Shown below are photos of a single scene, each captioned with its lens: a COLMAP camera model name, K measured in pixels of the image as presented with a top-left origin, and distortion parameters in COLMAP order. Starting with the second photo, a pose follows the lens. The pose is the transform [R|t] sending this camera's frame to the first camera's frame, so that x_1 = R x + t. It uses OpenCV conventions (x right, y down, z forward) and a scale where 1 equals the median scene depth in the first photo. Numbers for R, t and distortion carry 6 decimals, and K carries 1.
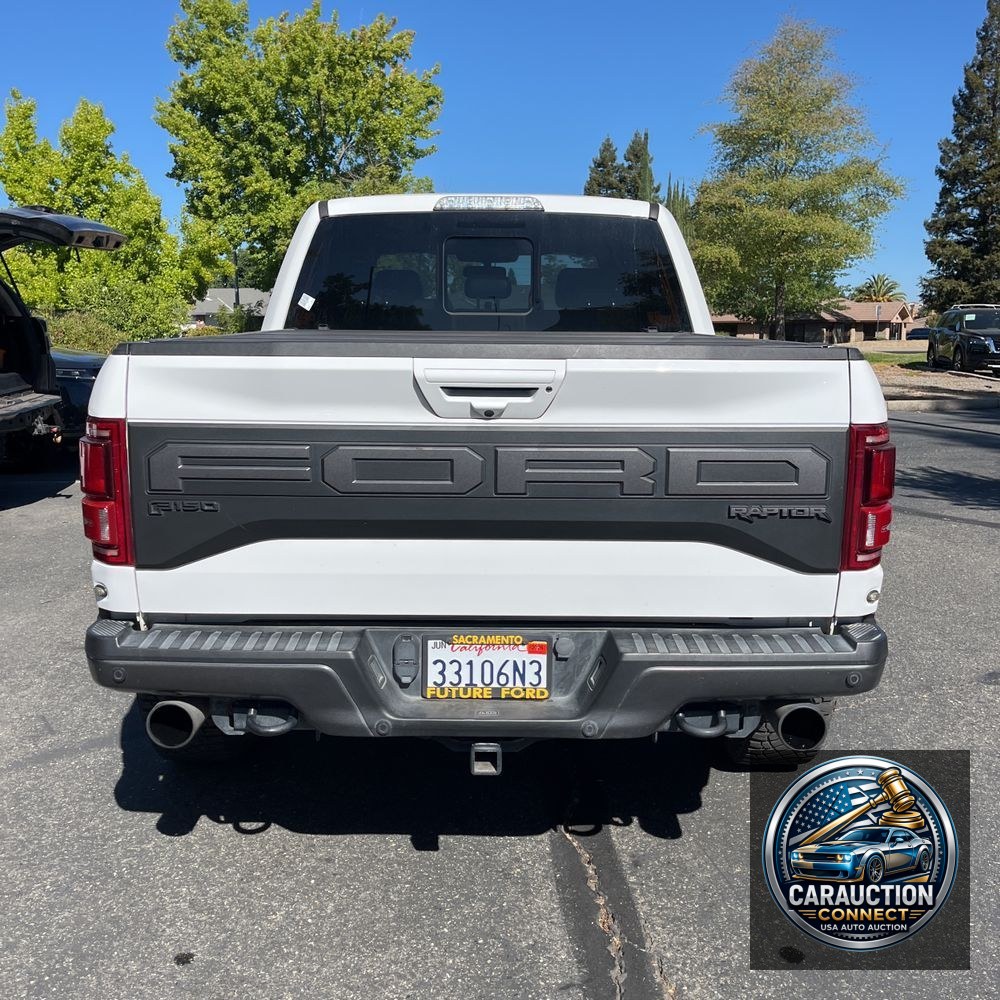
lens RADIAL K [[997.9, 0, 505.8], [0, 997.9, 500.0], [0, 0, 1]] dist [0.082592, -0.095449]
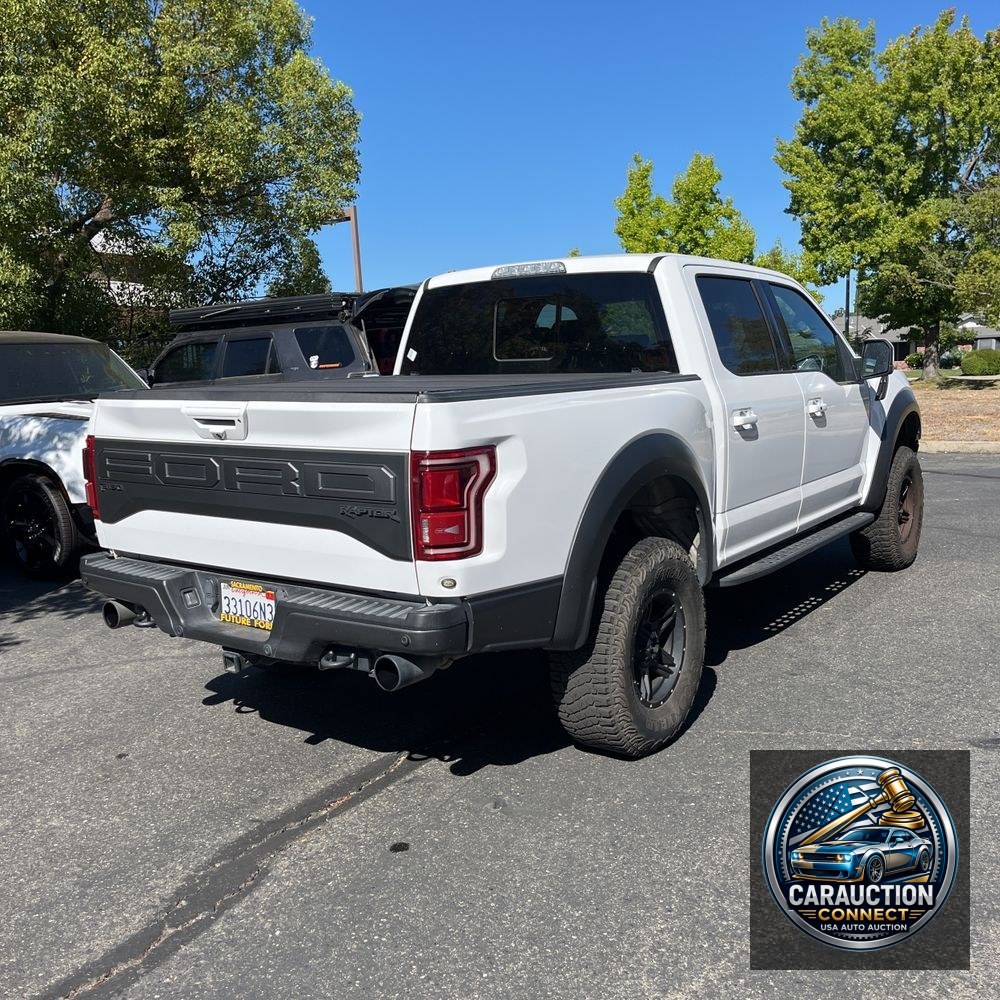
lens RADIAL K [[1007.6, 0, 501.6], [0, 1007.6, 524.8], [0, 0, 1]] dist [0.062174, -0.069333]
pose [[0.812137, 0.069368, -0.579328, 0.697890], [-0.072481, 0.997211, 0.017797, -0.004878], [0.578947, 0.027536, 0.814900, -0.015208]]
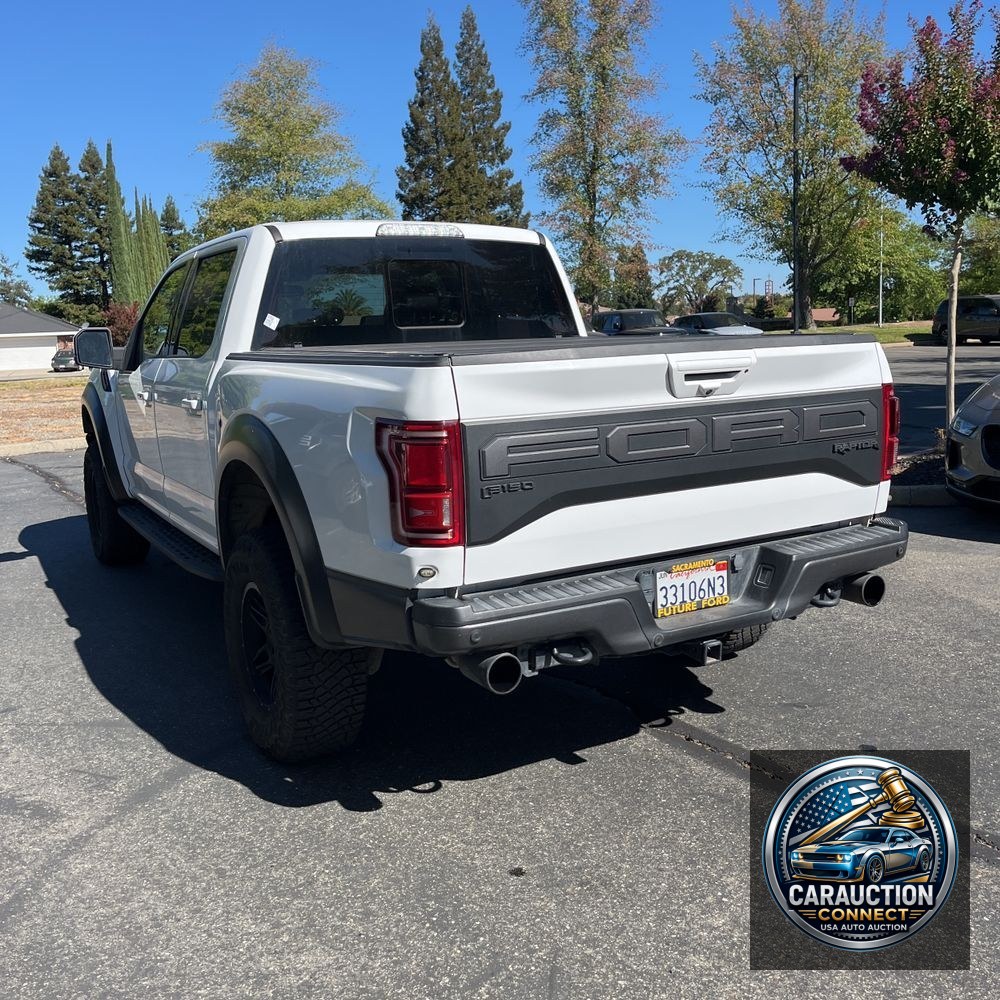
lens RADIAL K [[997.9, 0, 505.8], [0, 997.9, 500.0], [0, 0, 1]] dist [0.082592, -0.095449]
pose [[0.867781, -0.121547, 0.481853, -0.511148], [0.128732, 0.991511, 0.018271, -0.001134], [-0.479984, 0.046174, 0.876061, -0.026579]]
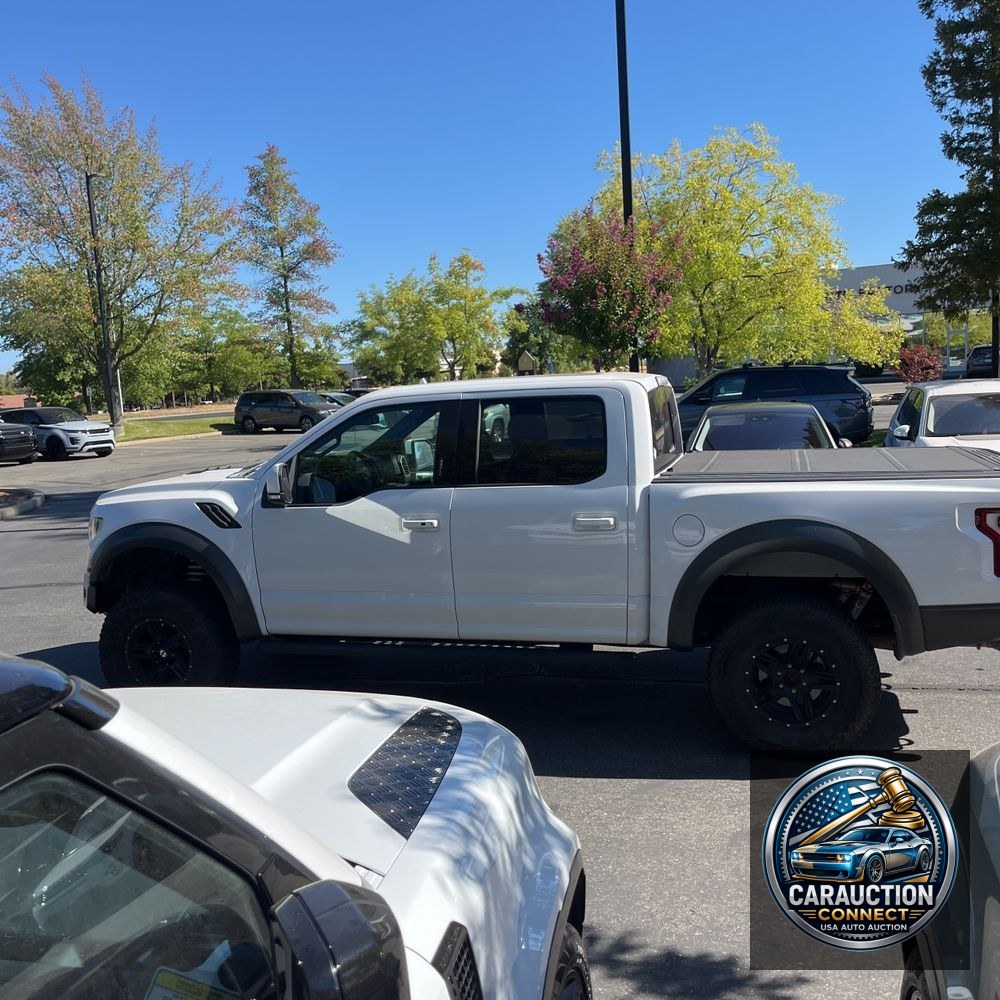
lens RADIAL K [[997.9, 0, 505.8], [0, 997.9, 500.0], [0, 0, 1]] dist [0.082592, -0.095449]
pose [[0.270621, -0.135391, 0.953118, -1.576387], [0.217581, 0.973044, 0.076443, -0.286547], [-0.937775, 0.186693, 0.292785, 0.804493]]
